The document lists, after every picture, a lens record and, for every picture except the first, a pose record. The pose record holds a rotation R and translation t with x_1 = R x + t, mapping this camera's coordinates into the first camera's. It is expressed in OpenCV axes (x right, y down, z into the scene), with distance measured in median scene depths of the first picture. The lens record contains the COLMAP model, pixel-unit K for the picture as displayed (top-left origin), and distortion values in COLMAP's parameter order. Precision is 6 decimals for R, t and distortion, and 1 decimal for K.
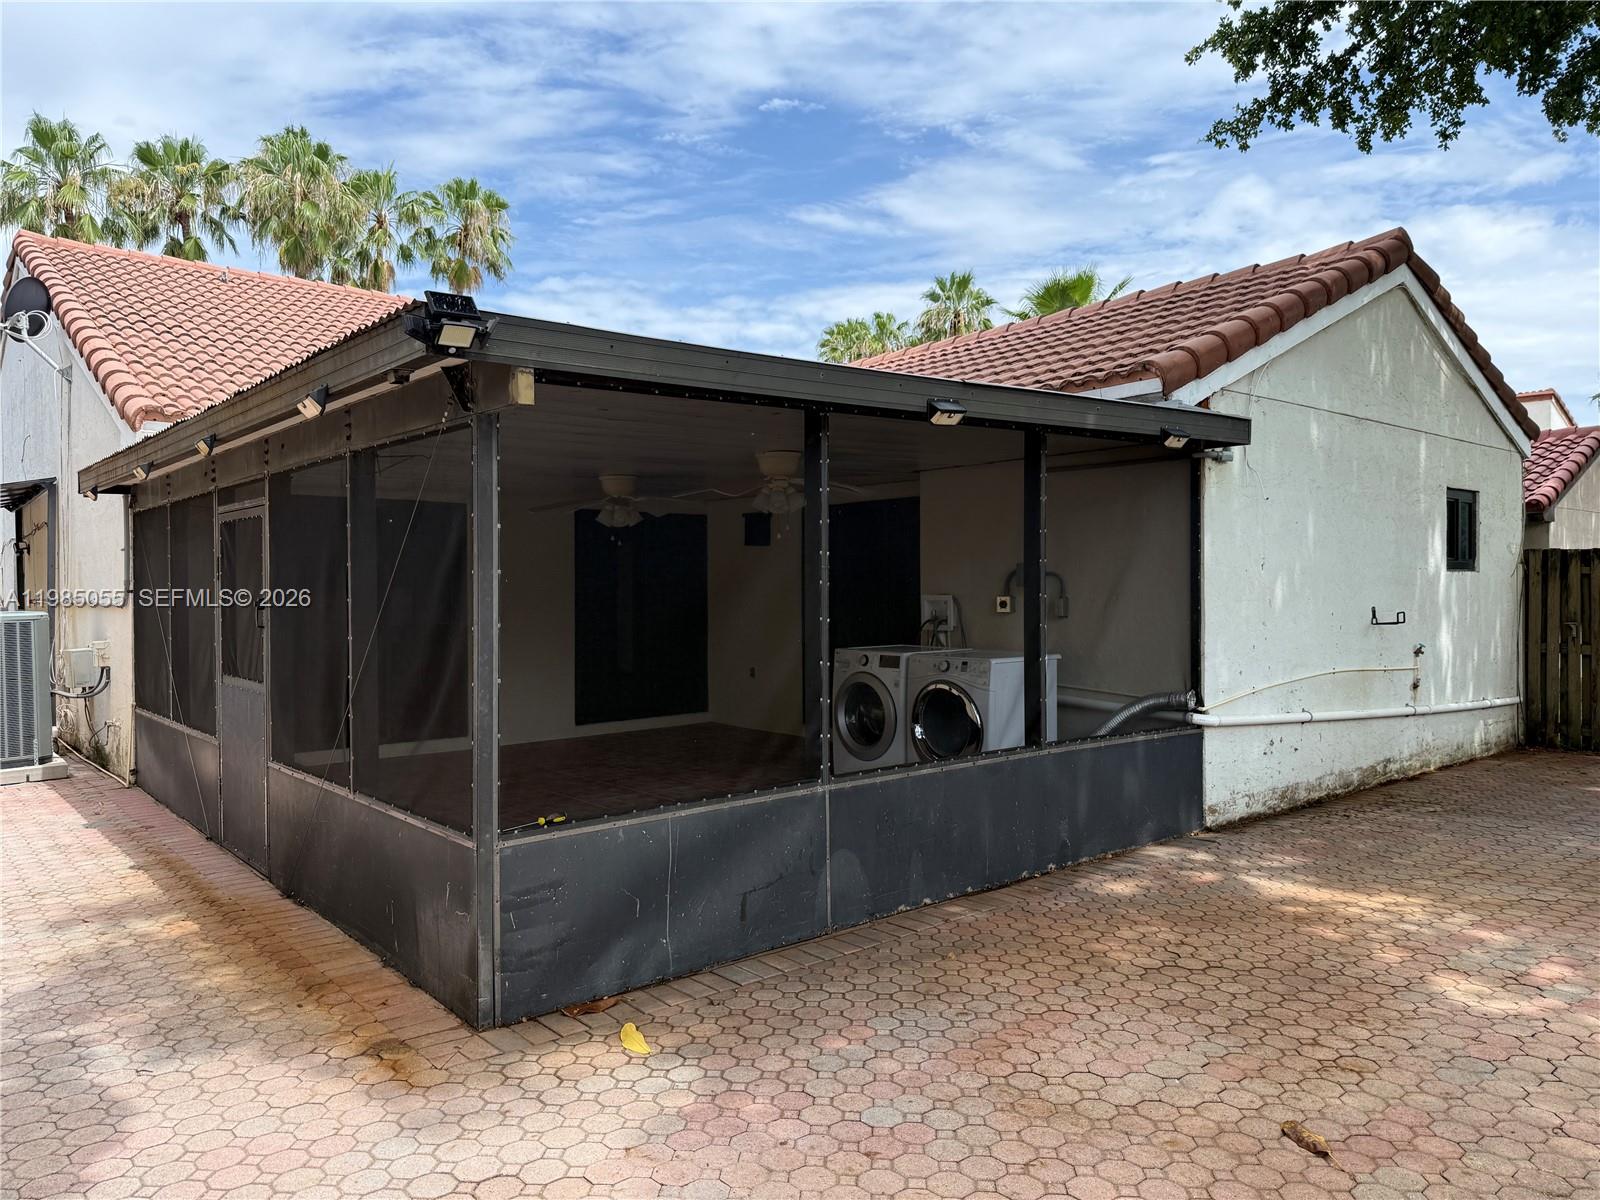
lens RADIAL K [[1137.5, 0, 801.8], [0, 1137.5, 596.0], [0, 0, 1]] dist [0.047154, -0.049406]
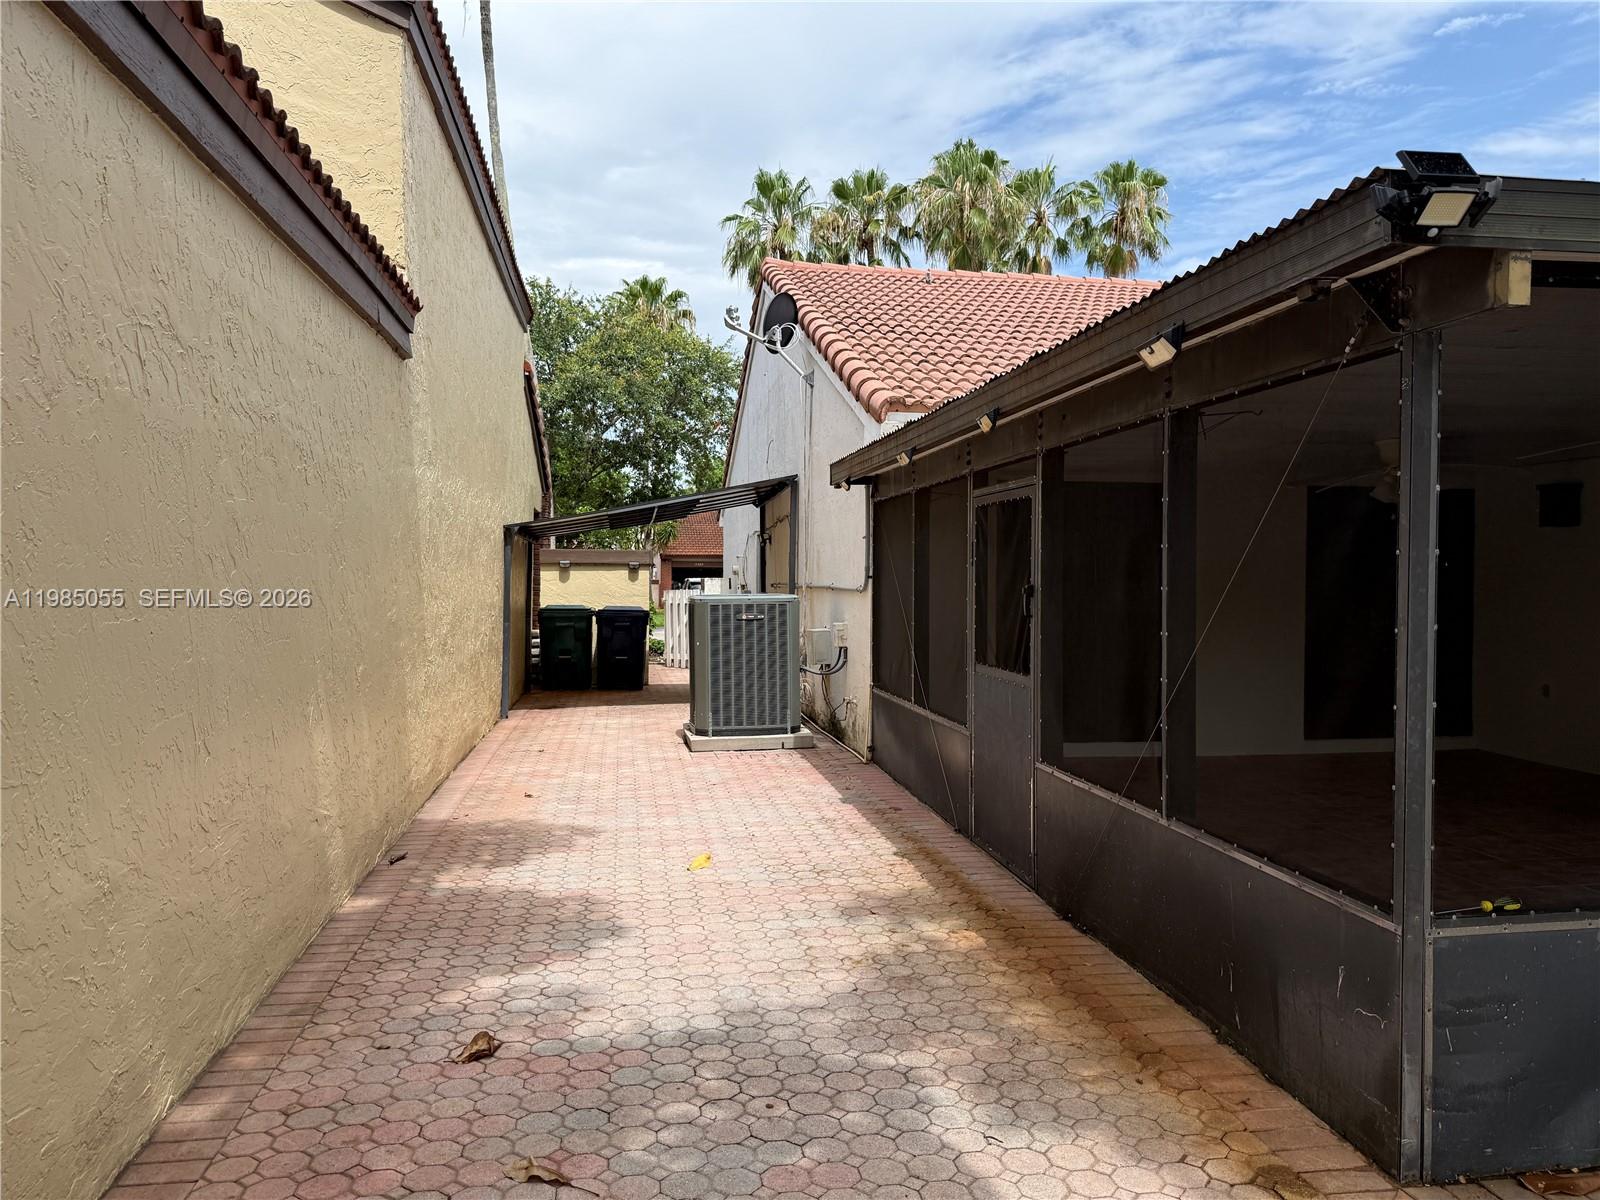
lens RADIAL K [[1057.2, 0, 796.2], [0, 1057.2, 591.4], [0, 0, 1]] dist [0.157920, -0.181058]
pose [[0.870872, 0.017947, -0.491182, -0.212873], [-0.016317, 0.999838, 0.007601, 0.003695], [0.491239, 0.001395, 0.871024, 0.156793]]
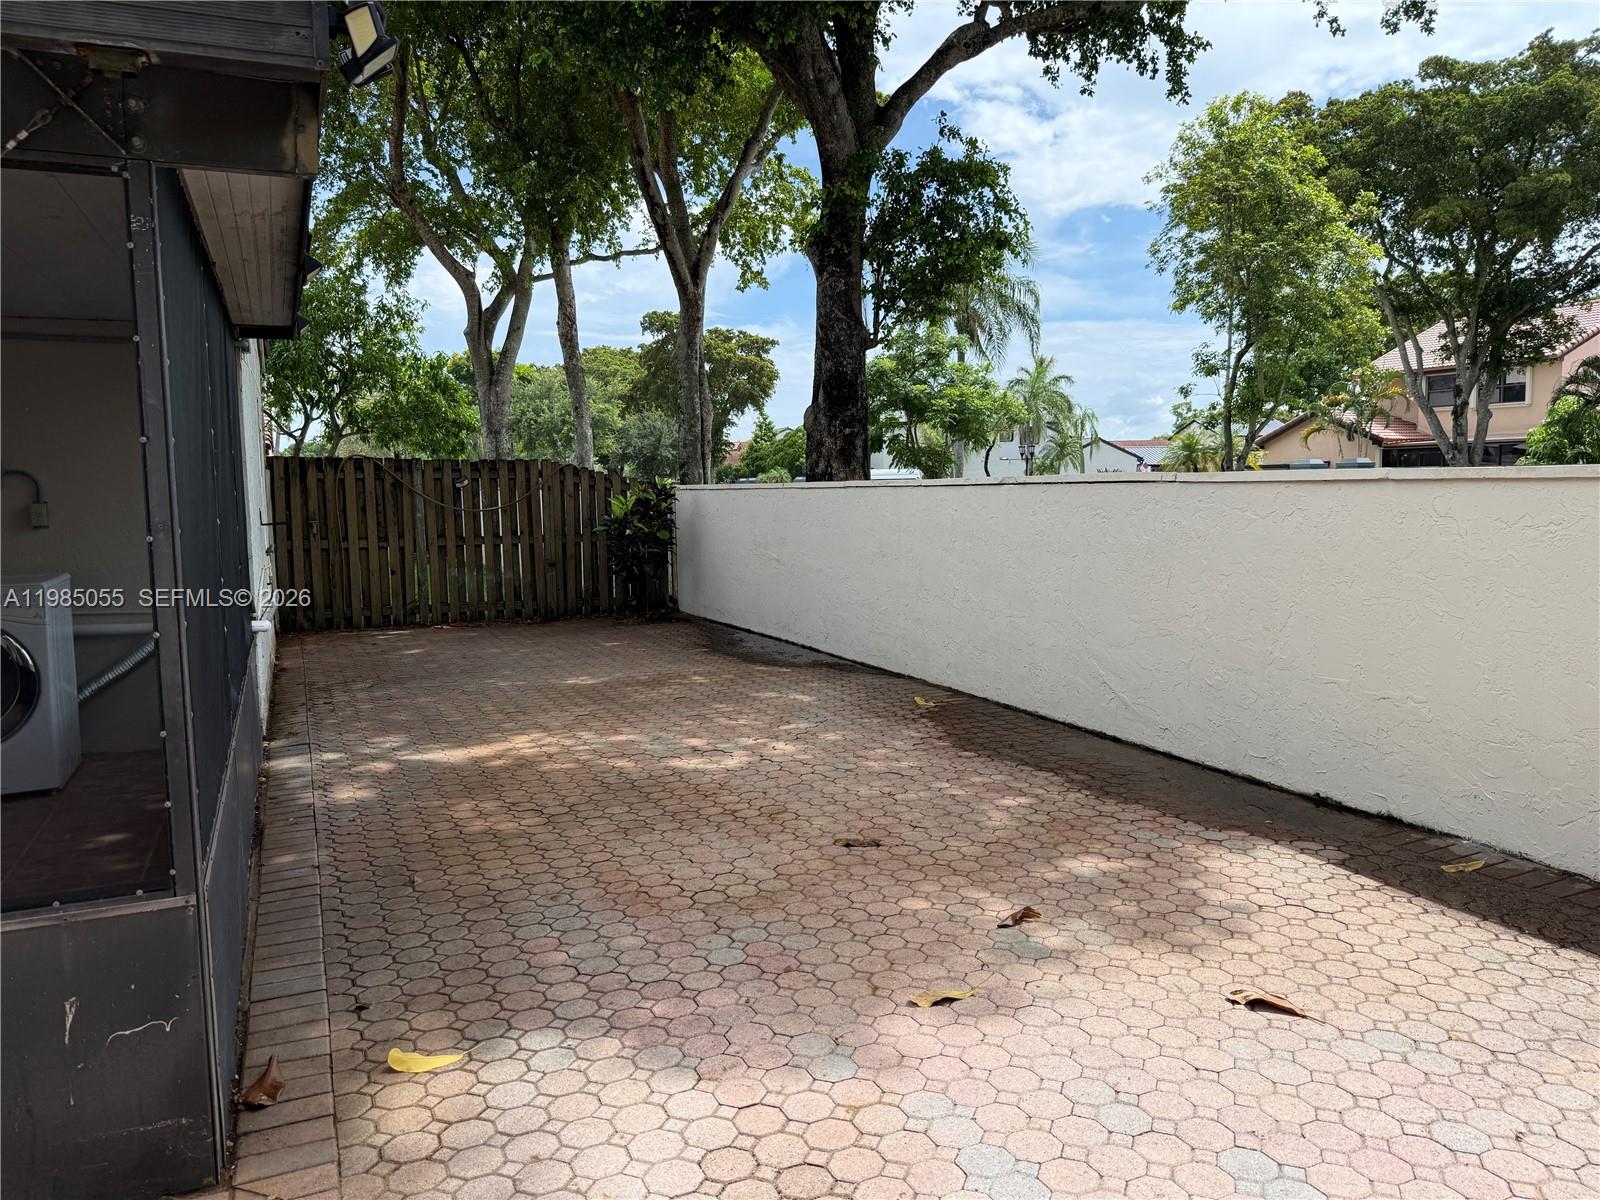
lens RADIAL K [[1137.5, 0, 801.8], [0, 1137.5, 596.0], [0, 0, 1]] dist [0.047154, -0.049406]
pose [[0.277784, -0.097772, 0.955655, -0.570276], [0.029404, 0.995206, 0.093272, 0.009729], [-0.960194, 0.002190, 0.279327, 0.393507]]
